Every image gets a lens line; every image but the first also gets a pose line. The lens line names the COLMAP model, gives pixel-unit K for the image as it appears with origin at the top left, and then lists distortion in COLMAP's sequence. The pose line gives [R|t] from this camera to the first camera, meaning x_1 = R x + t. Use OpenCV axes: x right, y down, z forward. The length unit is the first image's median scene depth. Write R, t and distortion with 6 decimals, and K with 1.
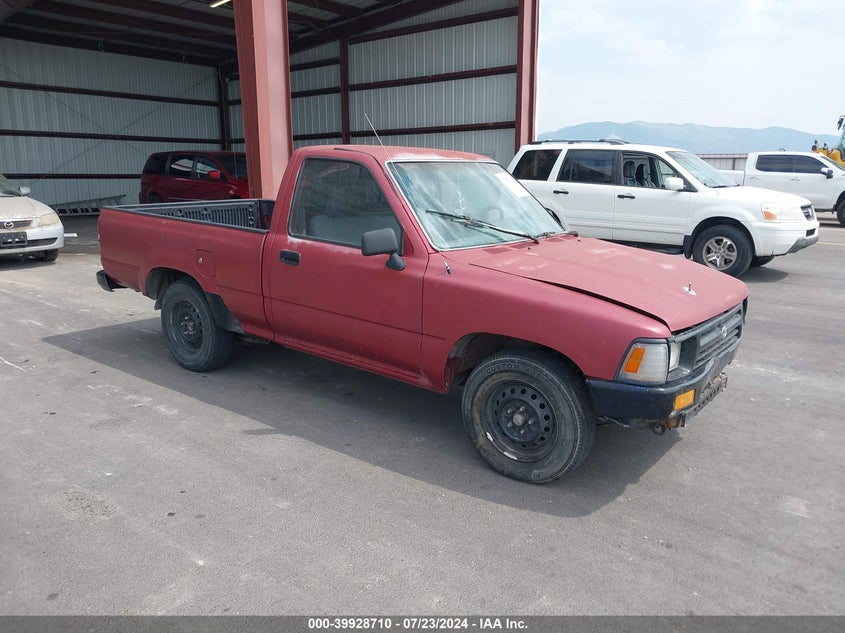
lens RADIAL K [[673.6, 0, 427.5], [0, 673.6, 315.6], [0, 0, 1]] dist [0.013301, -0.033192]
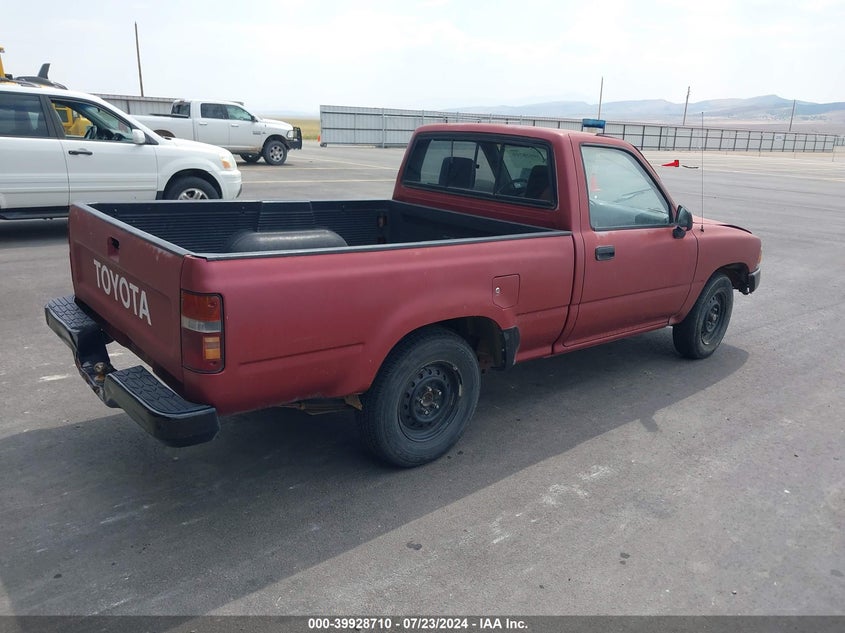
lens RADIAL K [[673.6, 0, 430.0], [0, 673.6, 318.6], [0, 0, 1]] dist [0.013301, -0.033192]
pose [[0.195798, -0.283897, 0.938651, -1.068587], [0.180902, 0.951207, 0.249959, -0.254910], [-0.963814, 0.120863, 0.237602, 0.932816]]
